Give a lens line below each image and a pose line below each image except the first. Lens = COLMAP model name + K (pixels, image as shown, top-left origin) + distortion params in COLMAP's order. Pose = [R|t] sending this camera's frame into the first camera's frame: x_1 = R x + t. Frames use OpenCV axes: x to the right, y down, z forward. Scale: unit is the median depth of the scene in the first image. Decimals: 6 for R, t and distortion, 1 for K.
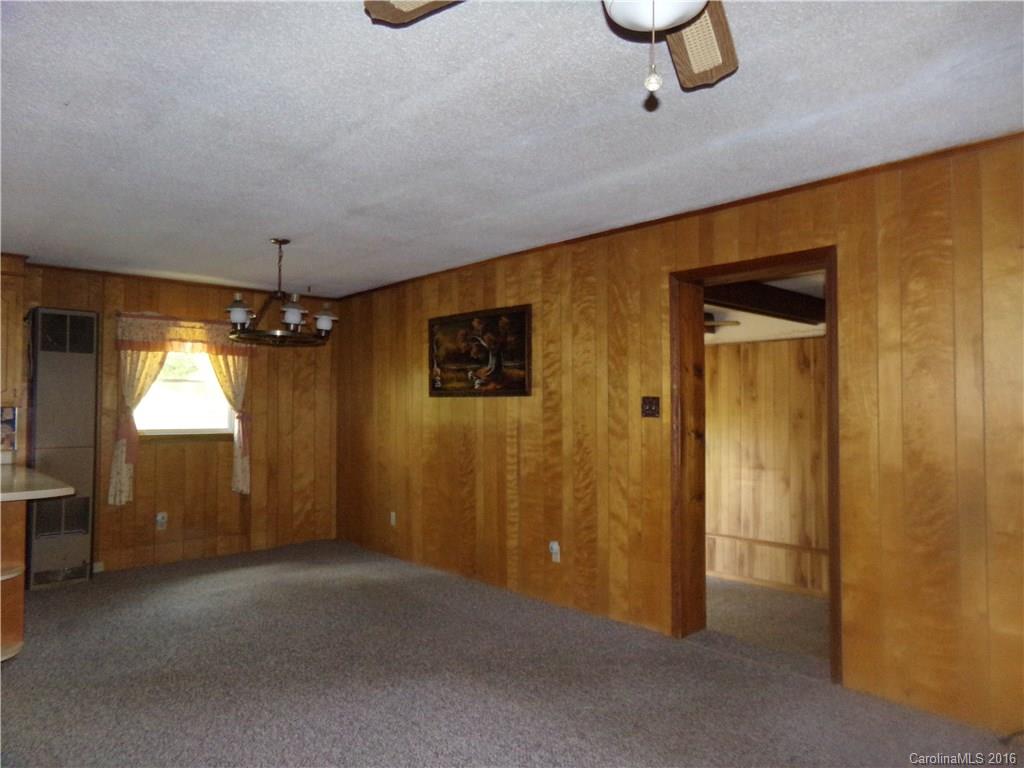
lens RADIAL K [[699.9, 0, 514.3], [0, 699.9, 389.5], [0, 0, 1]] dist [-0.092442, 0.127916]
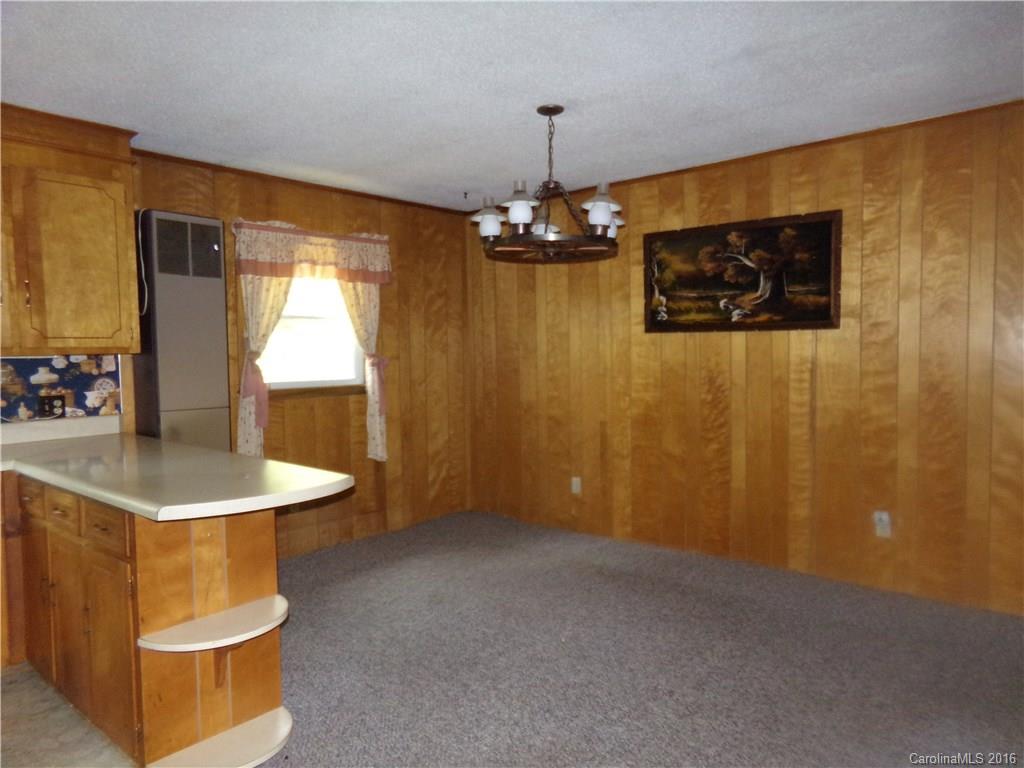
lens RADIAL K [[699.9, 0, 514.3], [0, 699.9, 389.5], [0, 0, 1]] dist [-0.092442, 0.127916]
pose [[0.993351, -0.021527, 0.113098, -0.392157], [0.012447, 0.996686, 0.080384, 0.009817], [-0.114454, -0.078442, 0.990327, 0.245351]]
